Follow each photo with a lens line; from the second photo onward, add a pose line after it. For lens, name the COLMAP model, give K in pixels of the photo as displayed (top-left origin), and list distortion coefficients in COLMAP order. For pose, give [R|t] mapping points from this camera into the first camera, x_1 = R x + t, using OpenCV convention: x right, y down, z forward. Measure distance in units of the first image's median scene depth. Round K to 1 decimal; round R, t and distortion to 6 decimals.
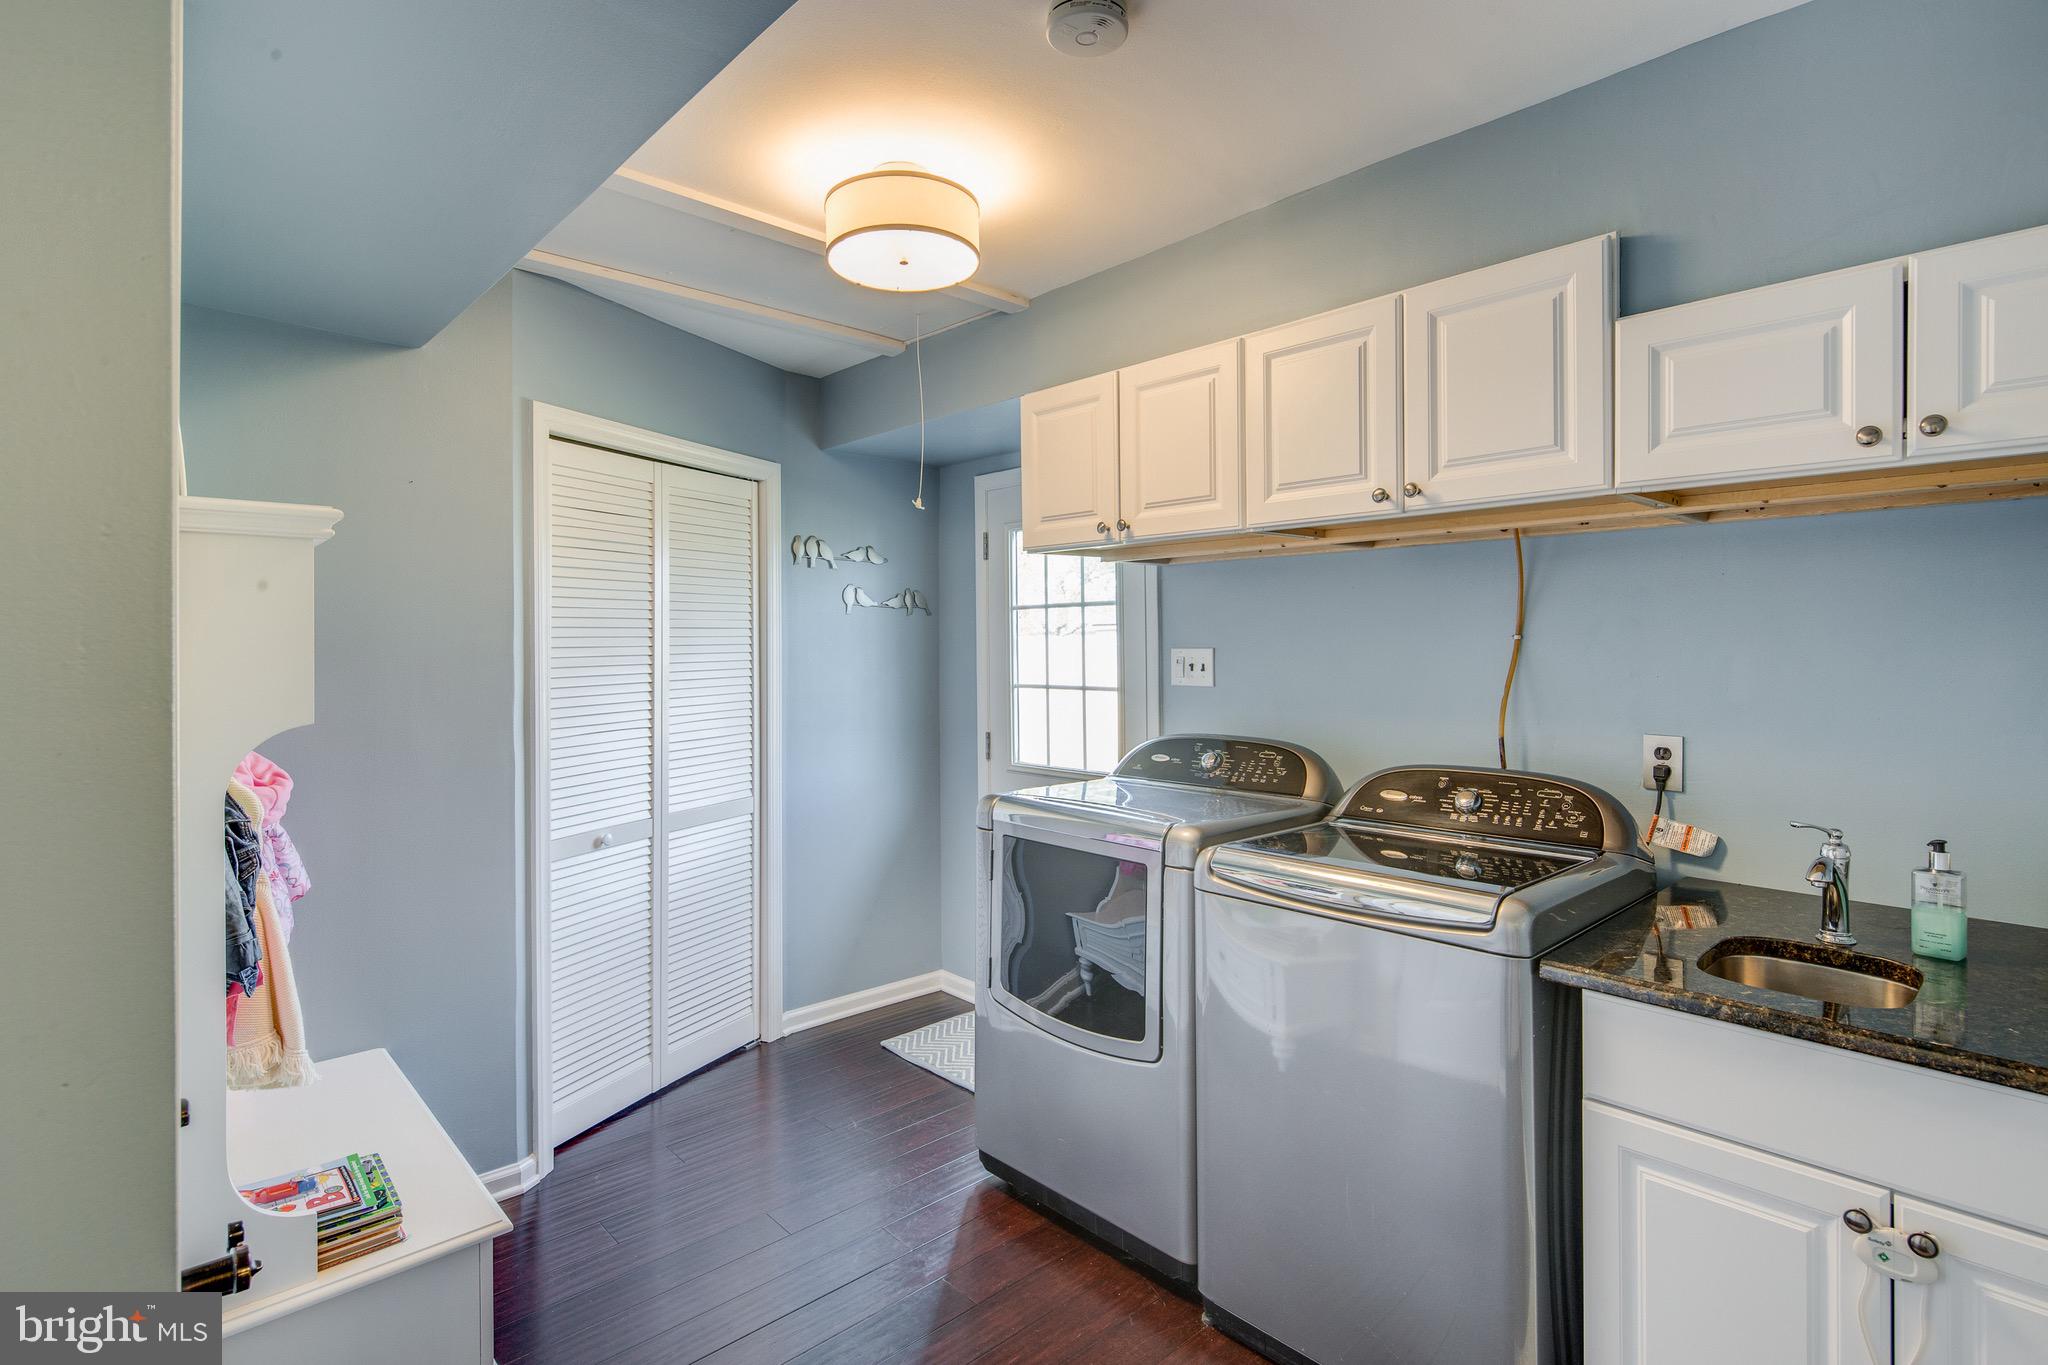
lens RADIAL K [[989.1, 0, 1001.1], [0, 989.1, 623.1], [0, 0, 1]] dist [0.001447, -0.002056]
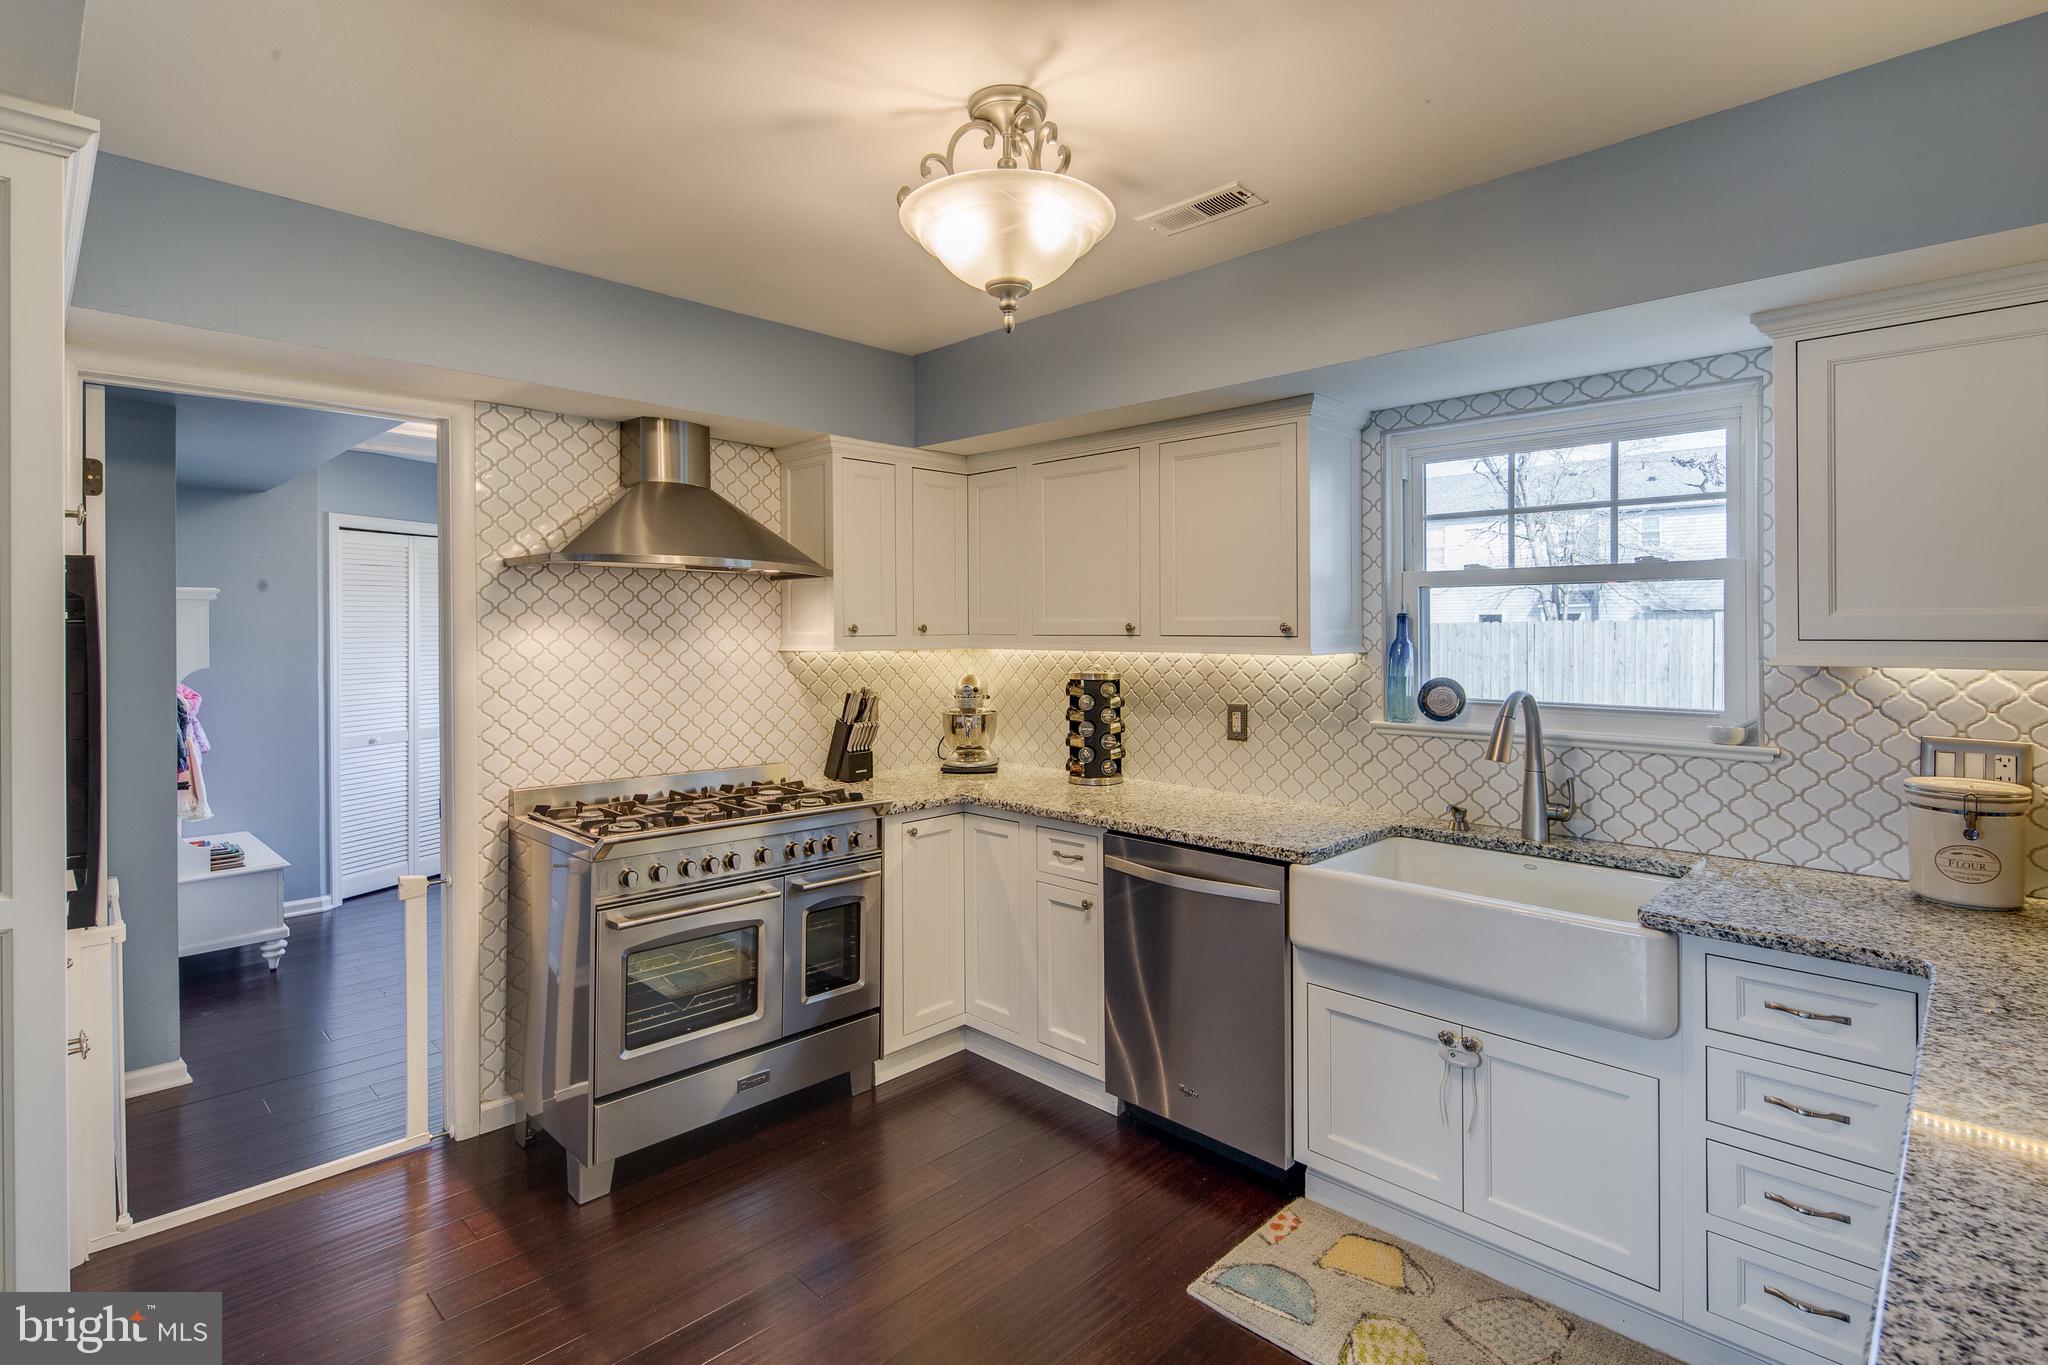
lens RADIAL K [[989.1, 0, 1002.1], [0, 989.1, 619.8], [0, 0, 1]] dist [0.001447, -0.002056]
pose [[0.998113, -0.002589, 0.061357, 0.754649], [0.002858, 0.999987, -0.004298, 0.003129], [-0.061345, 0.004465, 0.998107, -1.064411]]
